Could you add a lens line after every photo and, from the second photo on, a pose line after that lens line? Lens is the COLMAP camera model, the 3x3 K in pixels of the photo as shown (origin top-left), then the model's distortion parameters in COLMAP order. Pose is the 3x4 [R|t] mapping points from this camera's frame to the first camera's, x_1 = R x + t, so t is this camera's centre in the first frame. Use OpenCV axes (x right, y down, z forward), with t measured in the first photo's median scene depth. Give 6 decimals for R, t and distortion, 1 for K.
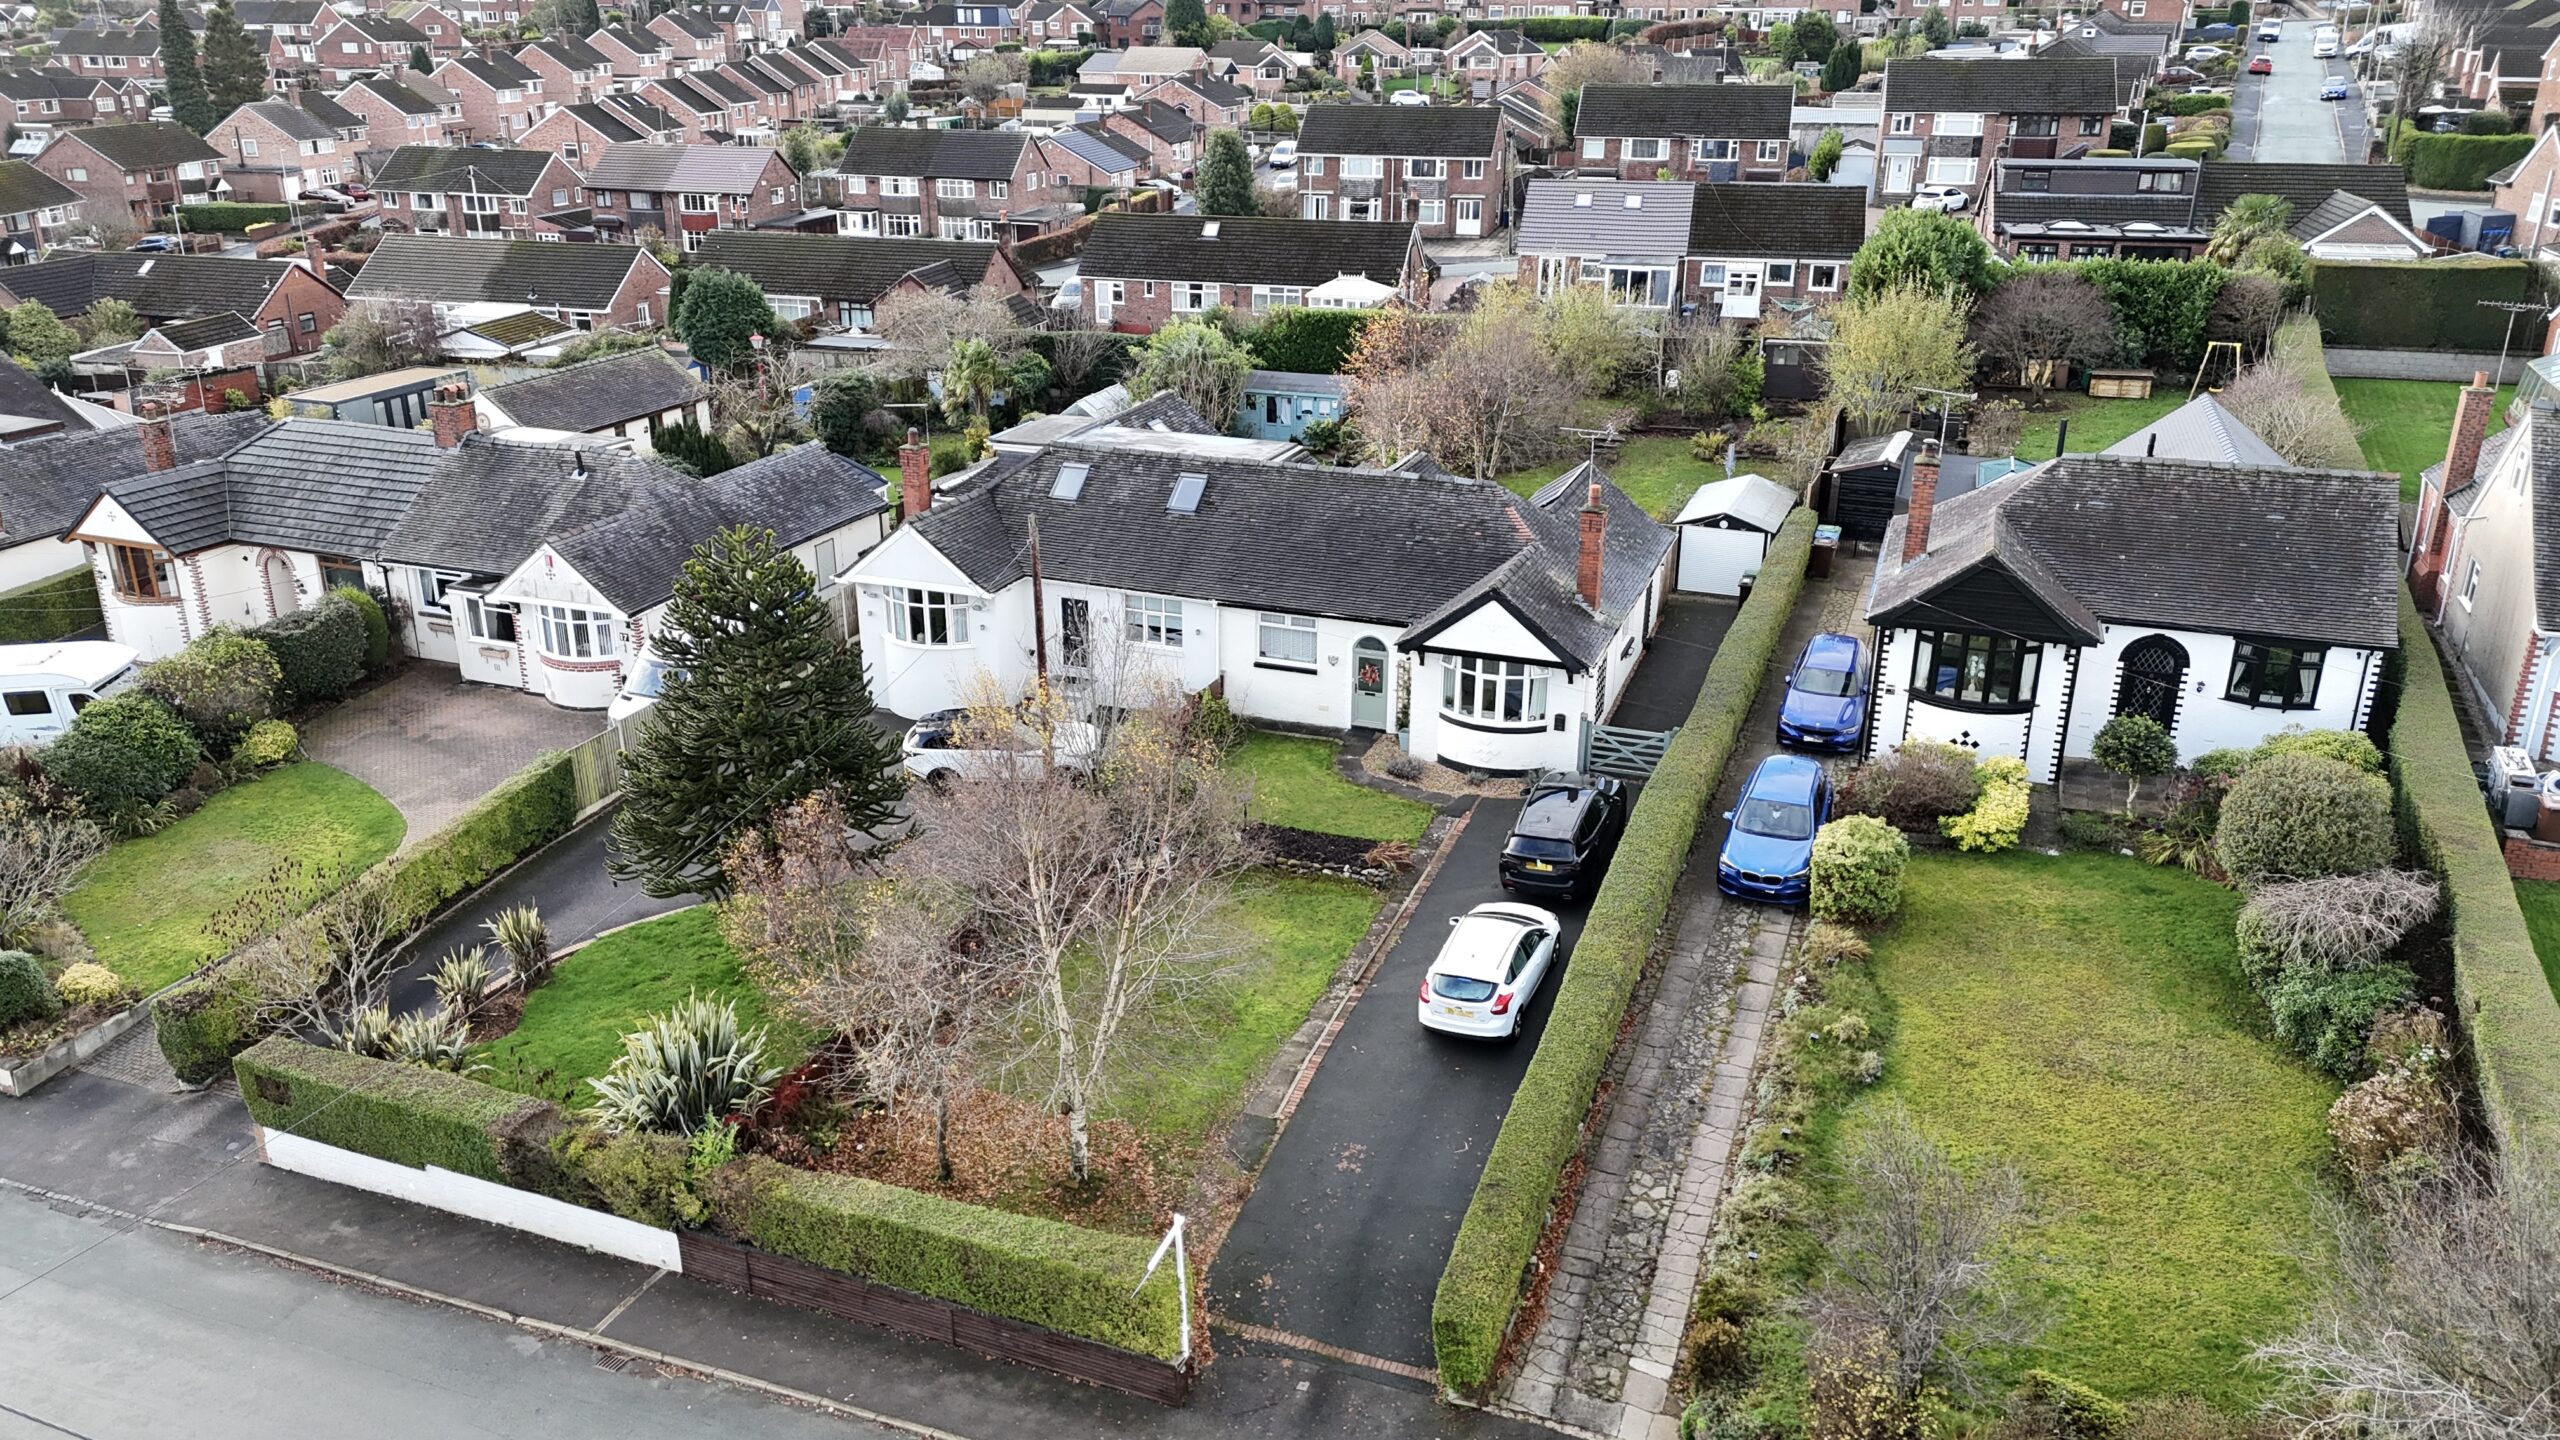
lens RADIAL K [[1850.8, 0, 1277.9], [0, 1850.8, 715.4], [0, 0, 1]] dist [0.036458, -0.012666]
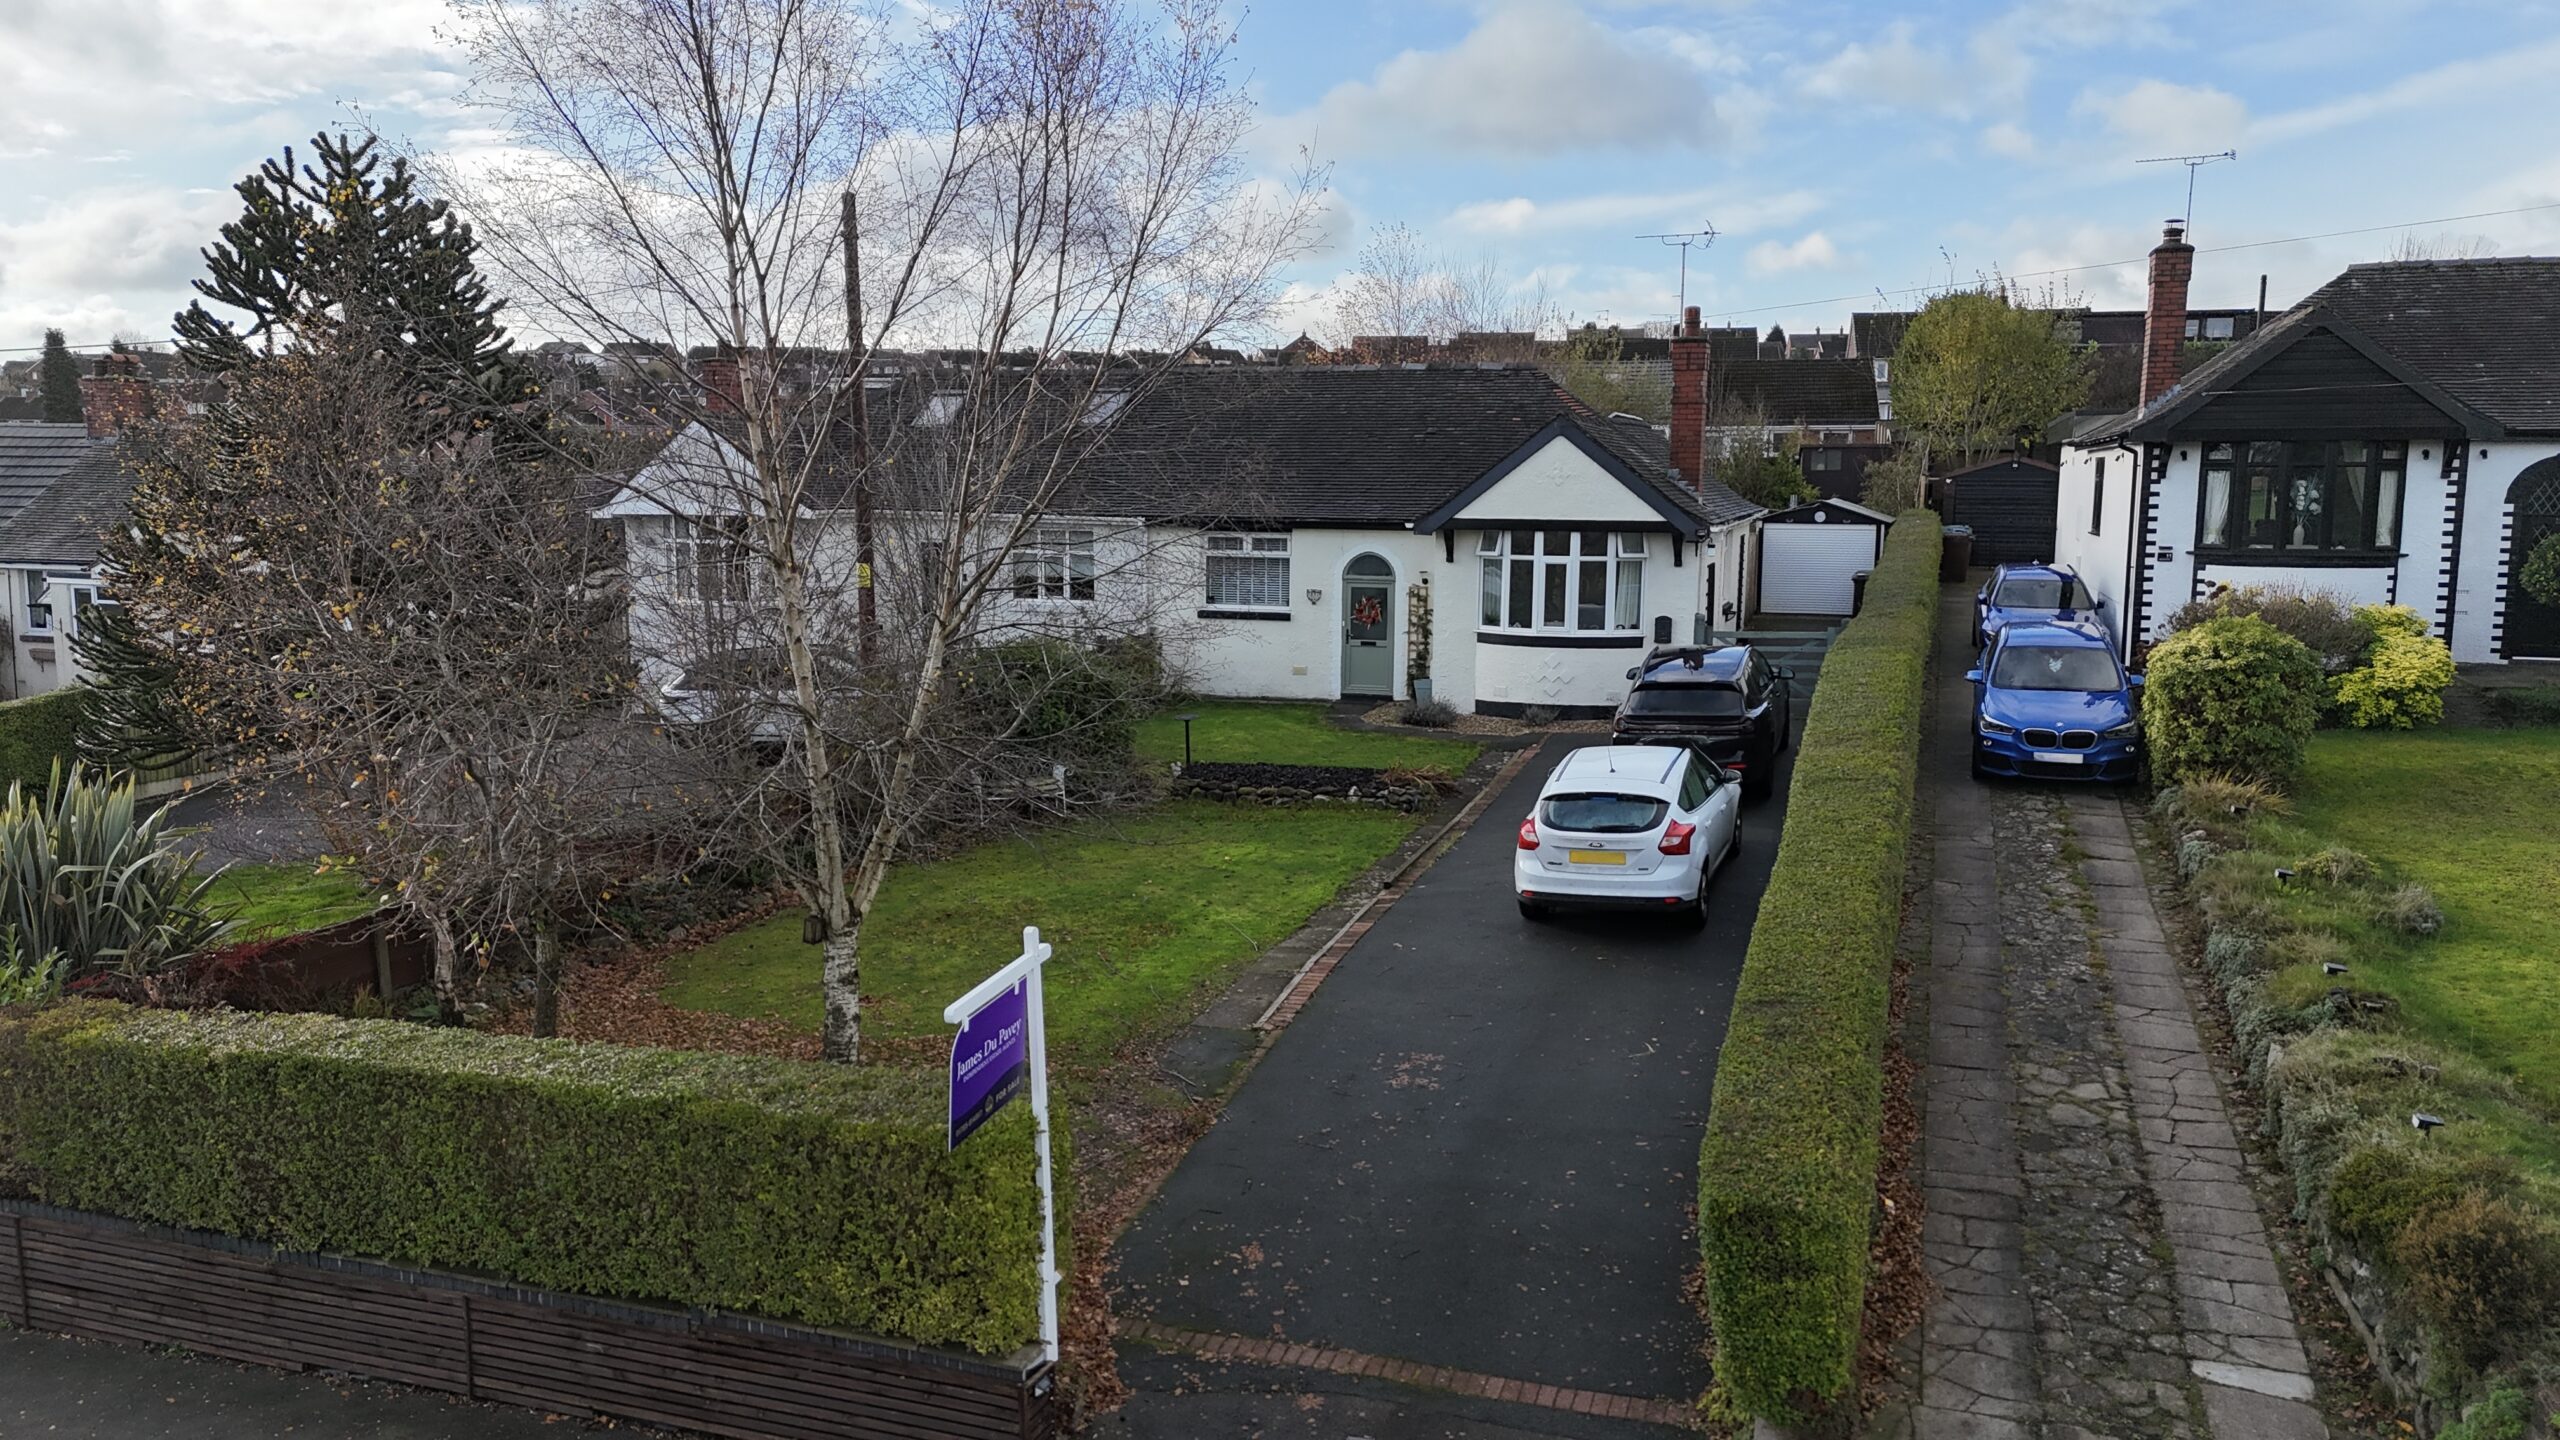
lens RADIAL K [[1850.8, 0, 1278.9], [0, 1850.8, 725.2], [0, 0, 1]] dist [0.036458, -0.012666]
pose [[0.999224, -0.001724, 0.039345, -0.011556], [0.010937, 0.971889, -0.235185, 0.203370], [-0.037834, 0.235433, 0.971154, 0.393889]]
